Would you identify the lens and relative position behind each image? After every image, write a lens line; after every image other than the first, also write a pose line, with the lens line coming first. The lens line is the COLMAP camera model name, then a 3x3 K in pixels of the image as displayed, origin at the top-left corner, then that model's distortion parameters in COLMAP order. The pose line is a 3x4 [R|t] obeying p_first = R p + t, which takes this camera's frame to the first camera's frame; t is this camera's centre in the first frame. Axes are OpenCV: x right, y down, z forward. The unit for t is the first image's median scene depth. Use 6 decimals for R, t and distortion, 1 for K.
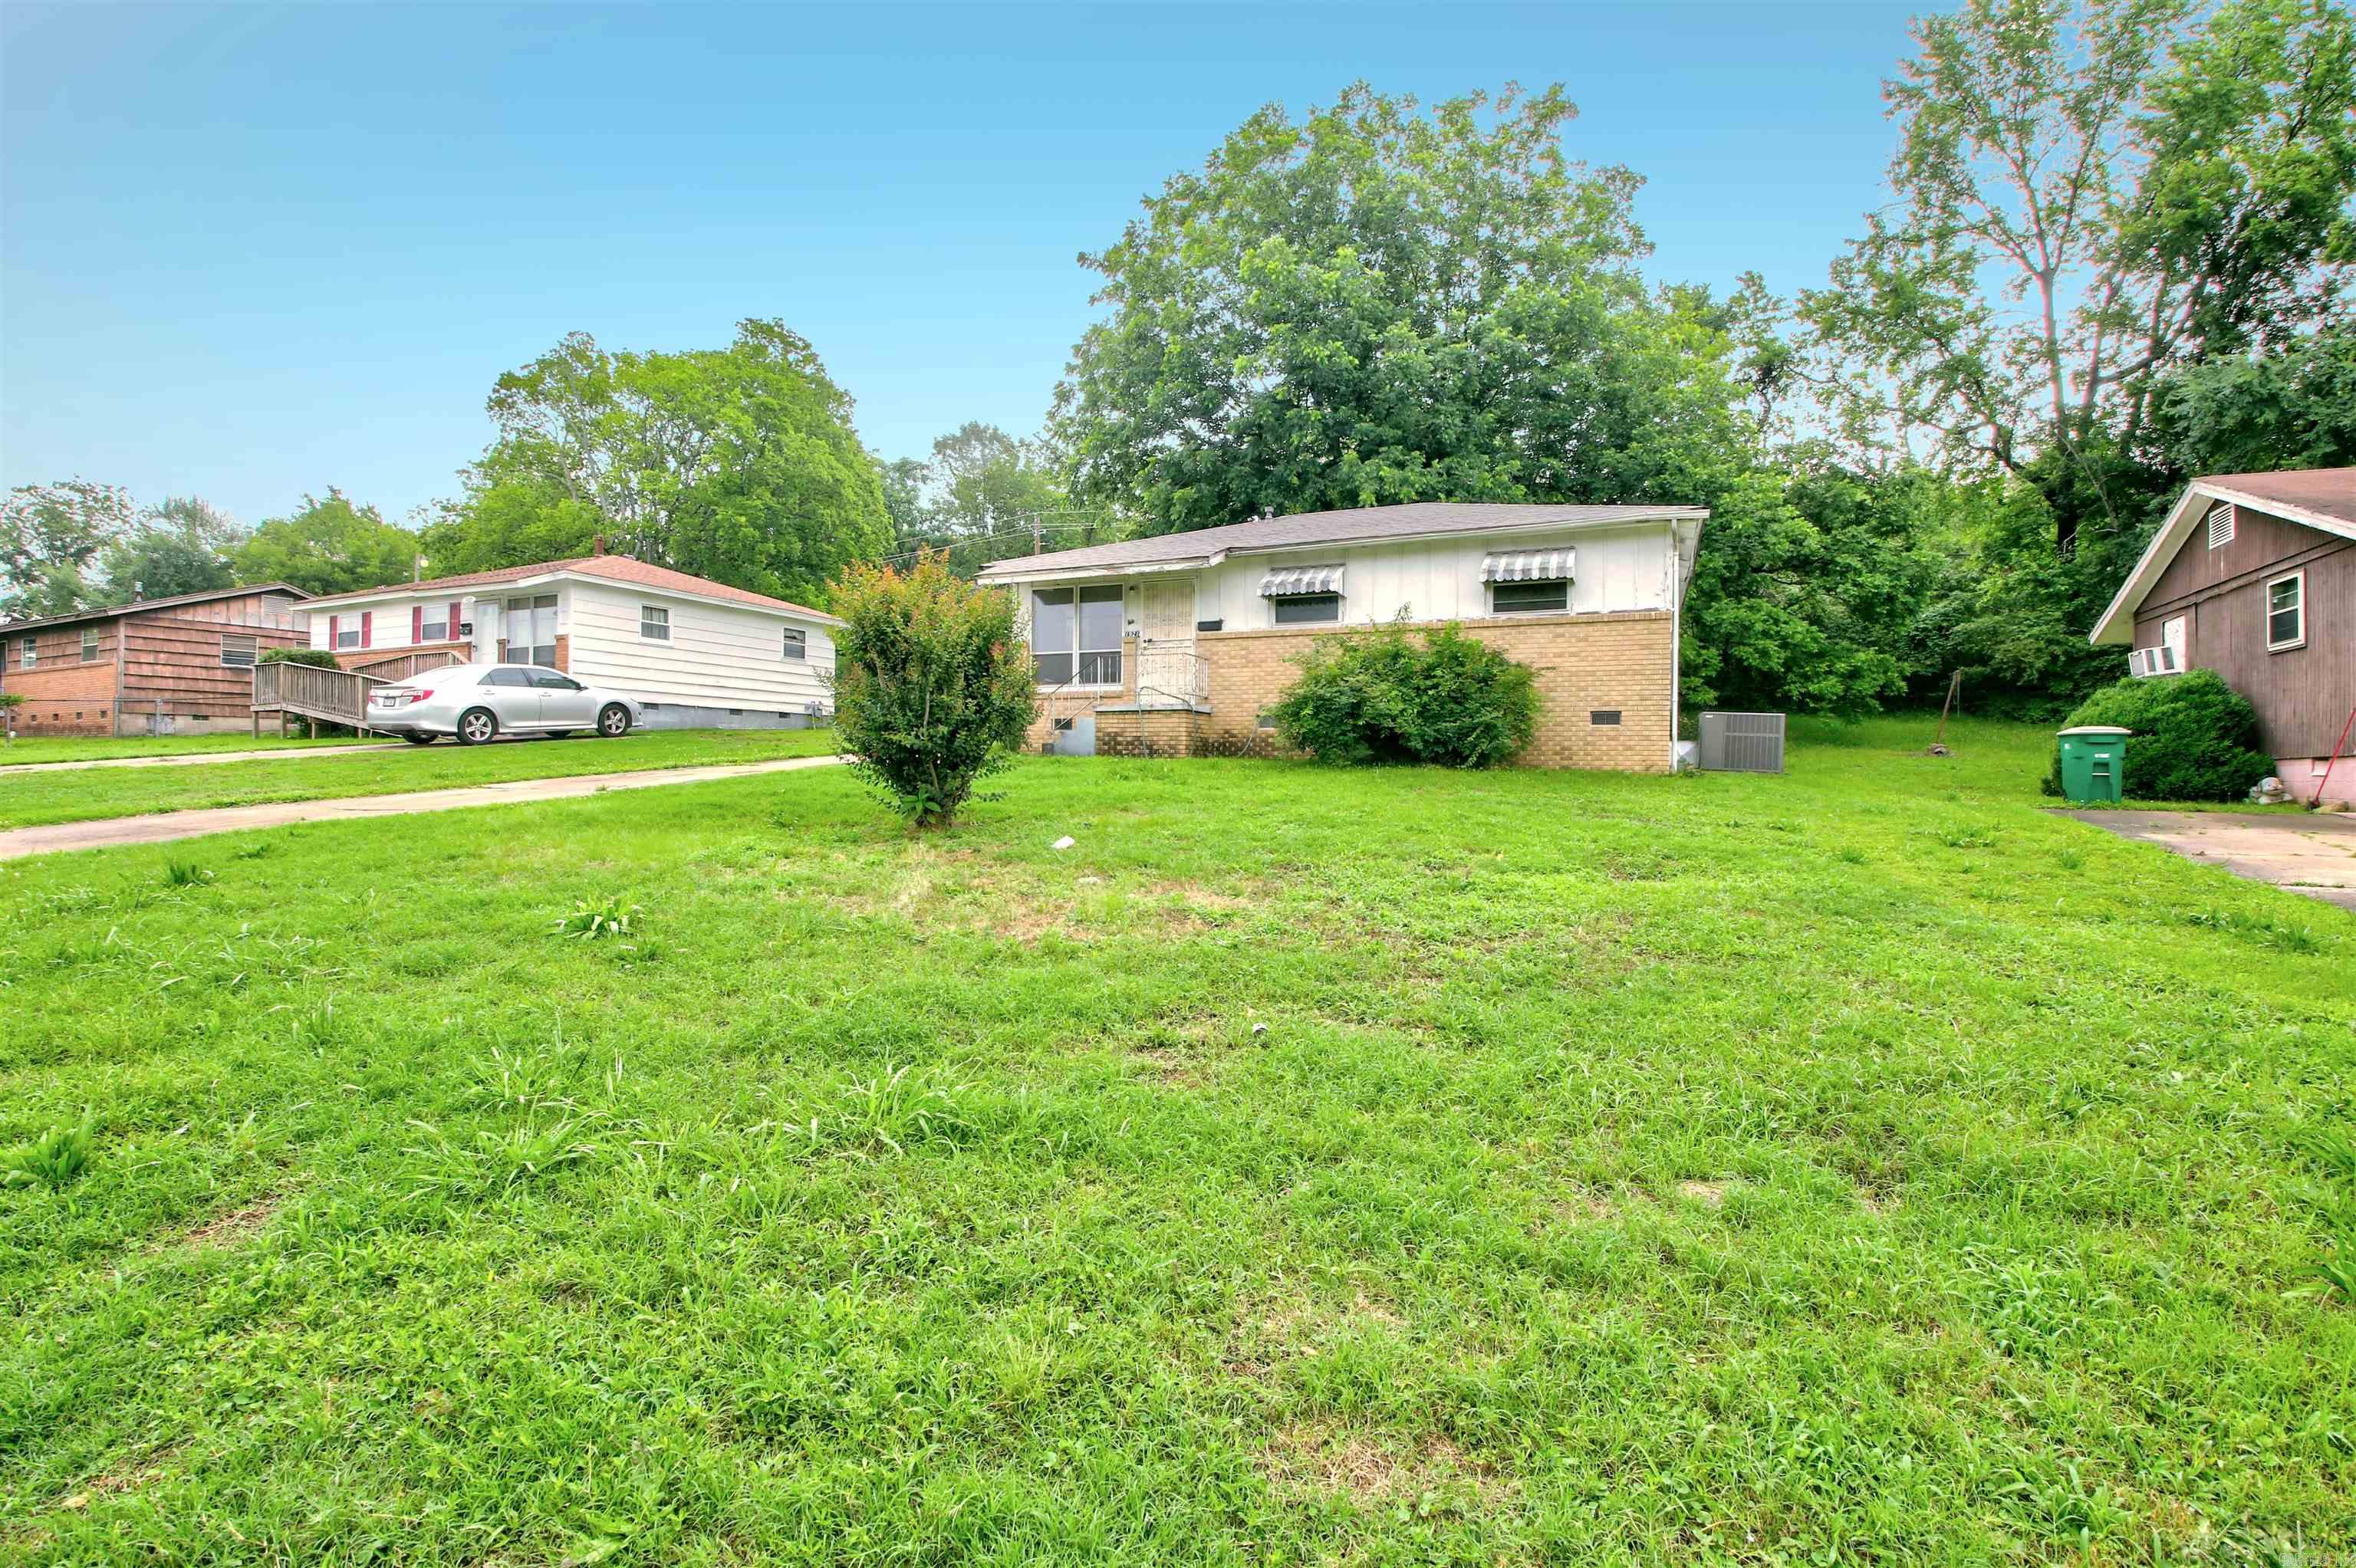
lens RADIAL K [[1082.6, 0, 1186.1], [0, 1082.6, 769.6], [0, 0, 1]] dist [-0.003136, -0.019070]
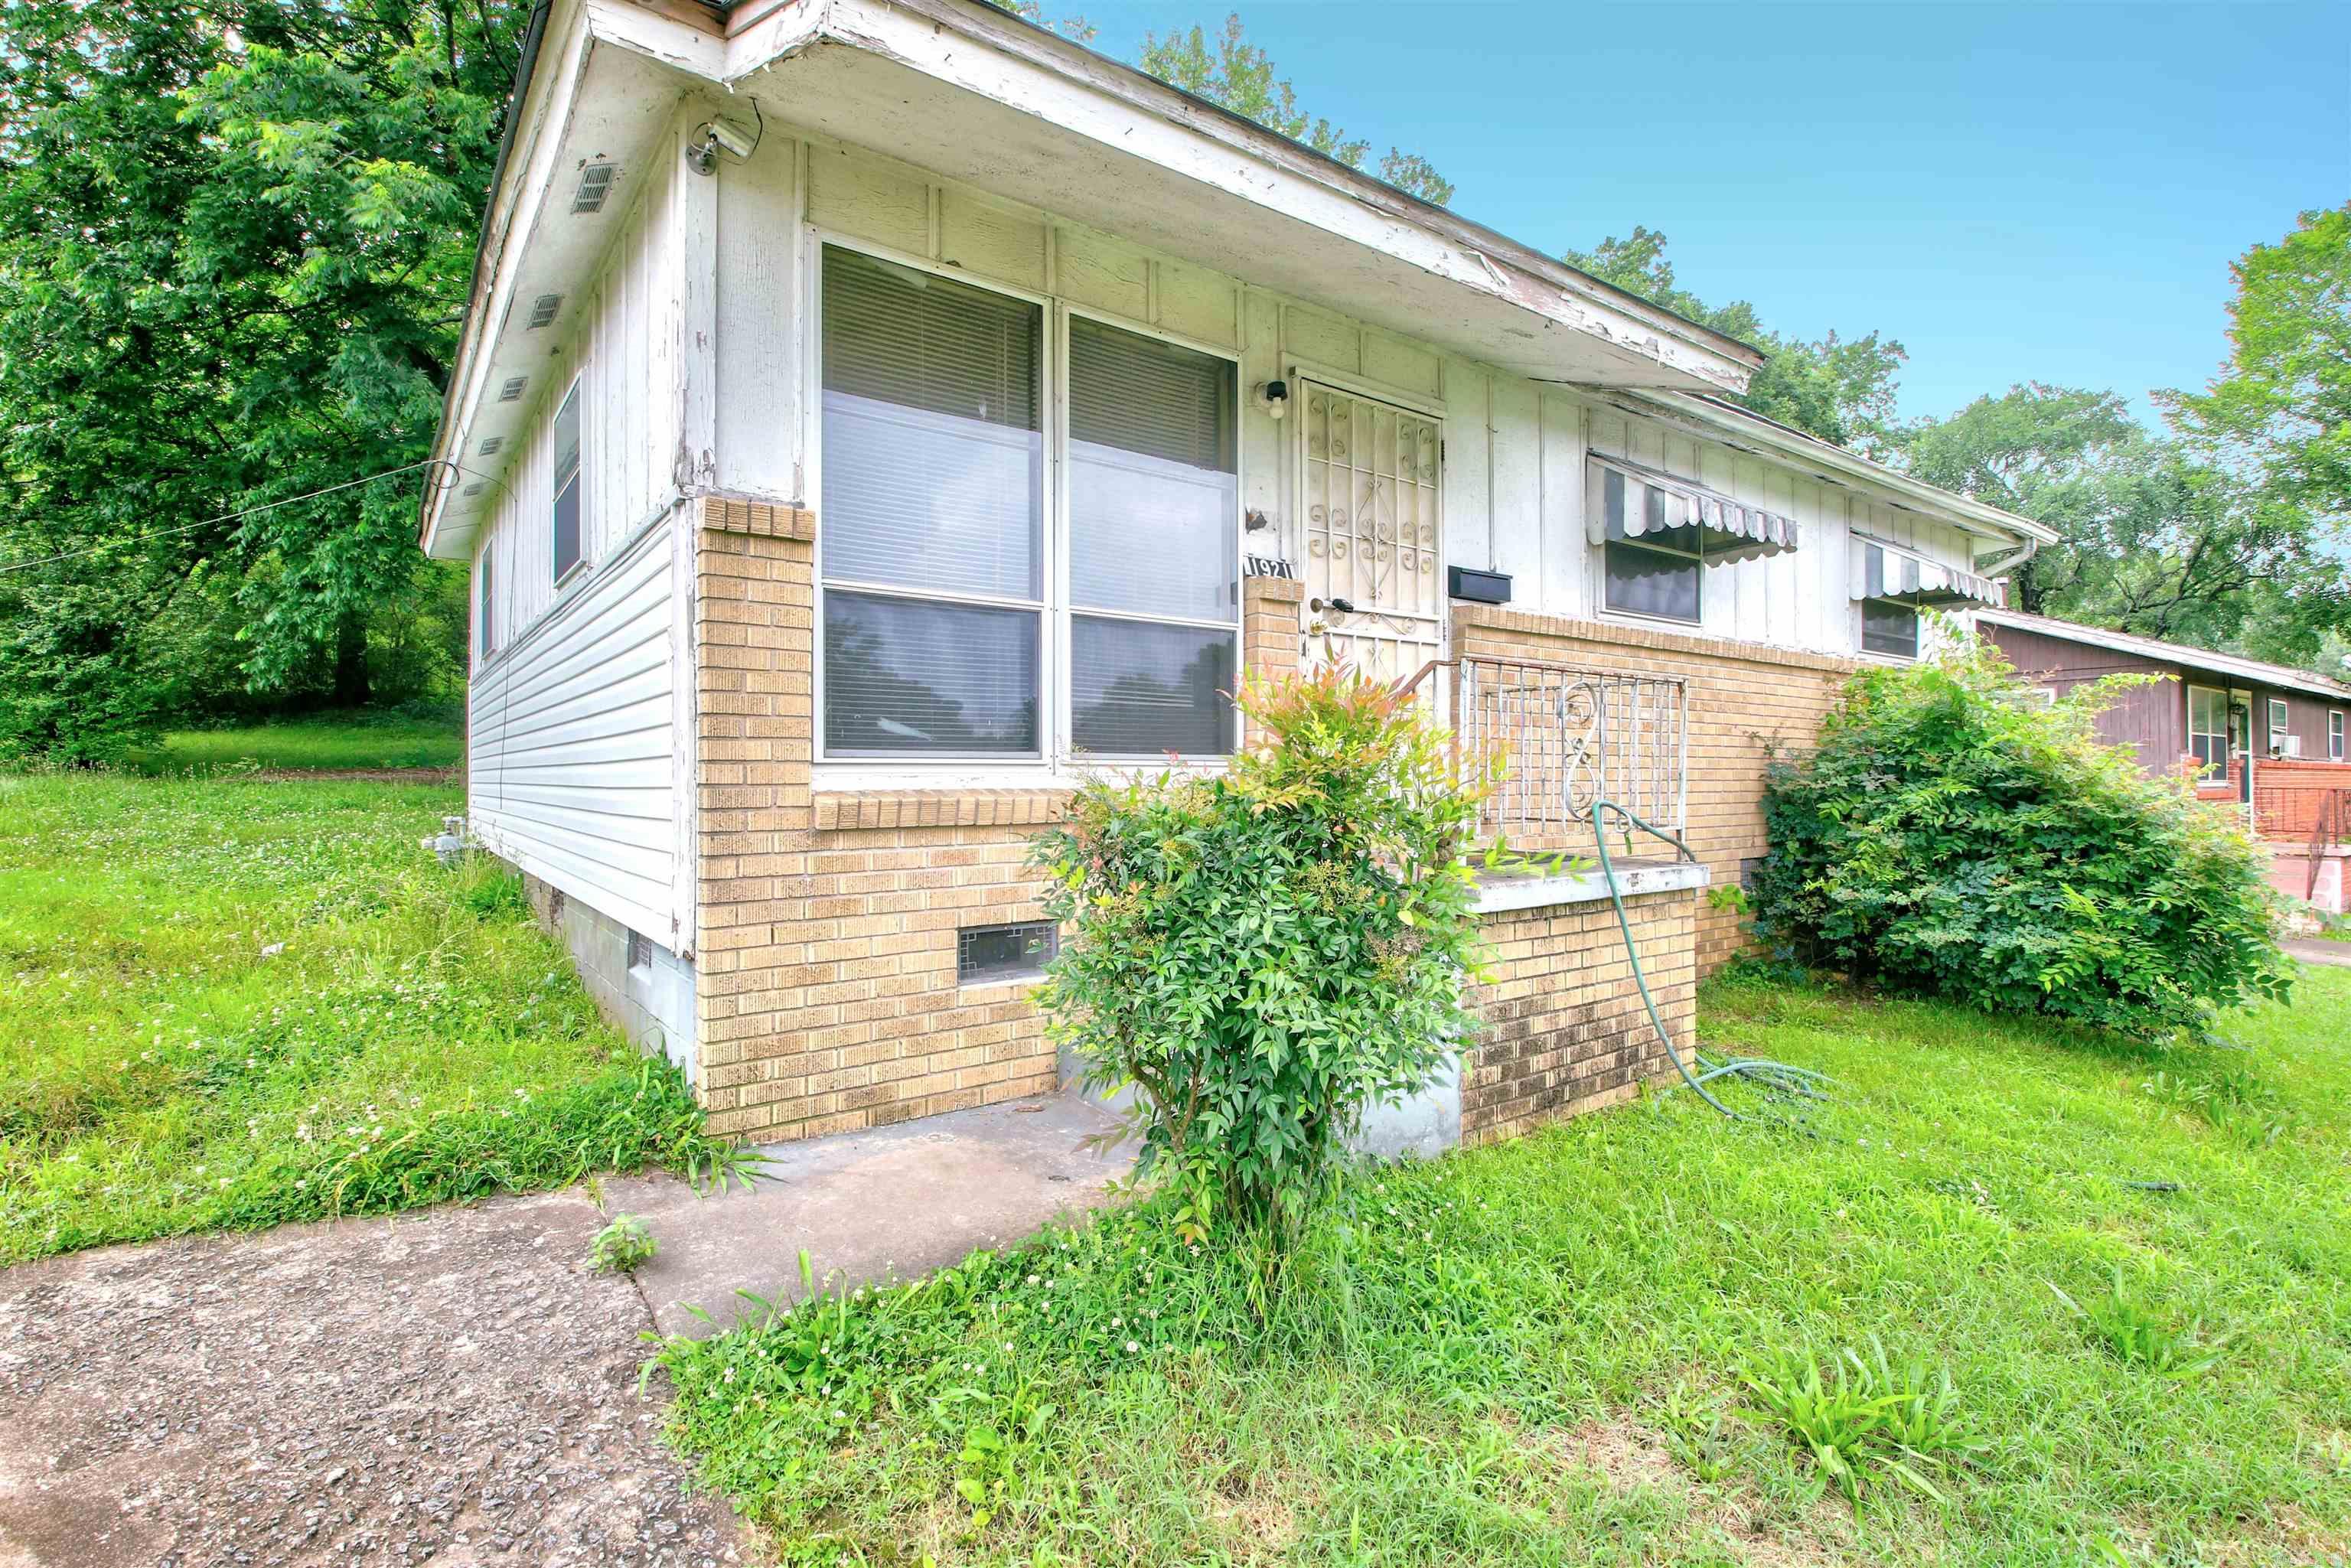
lens RADIAL K [[1110.9, 0, 1176.1], [0, 1110.9, 770.7], [0, 0, 1]] dist [0.016582, -0.021668]
pose [[0.494786, -0.004068, 0.869005, -0.308342], [0.002287, 0.999992, 0.003379, -0.083539], [-0.869012, 0.000315, 0.494791, 0.946517]]
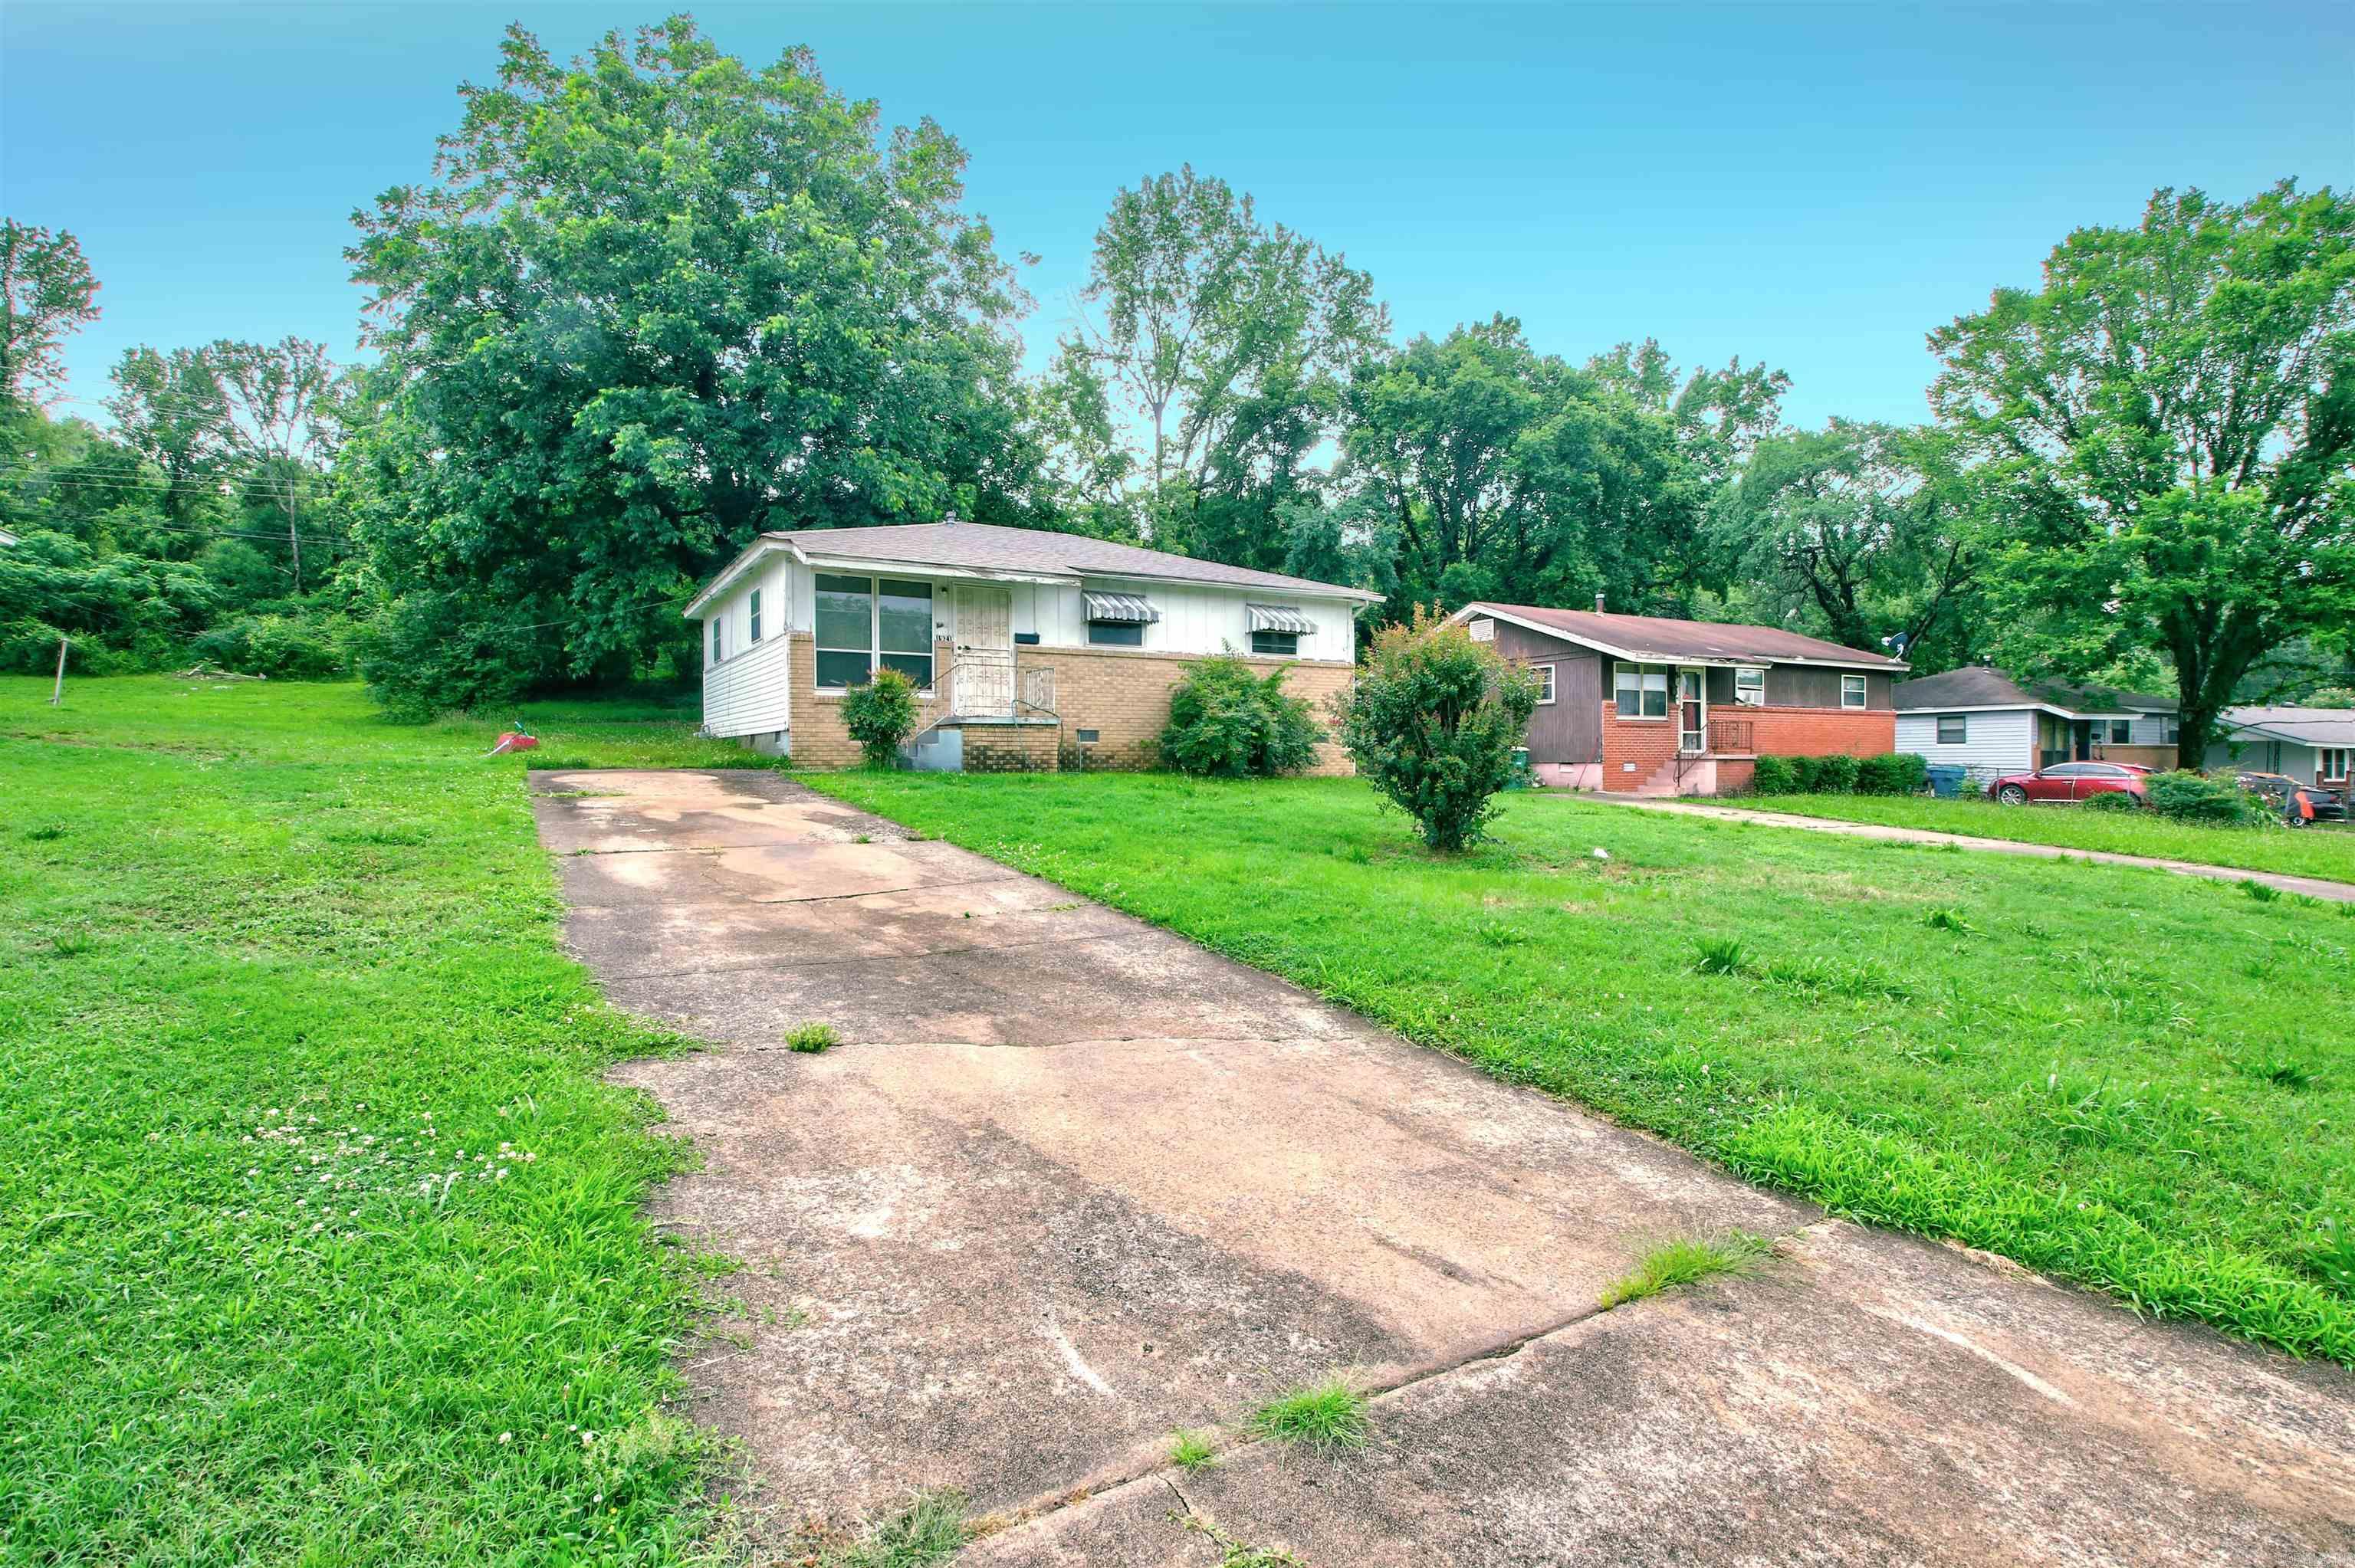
lens RADIAL K [[1112.6, 0, 1178.1], [0, 1112.6, 770.7], [0, 0, 1]] dist [0.016582, -0.021668]
pose [[0.574470, -0.019137, 0.818302, -0.765433], [0.006379, 0.999801, 0.018903, -0.030423], [-0.818501, -0.005639, 0.574478, 0.303159]]
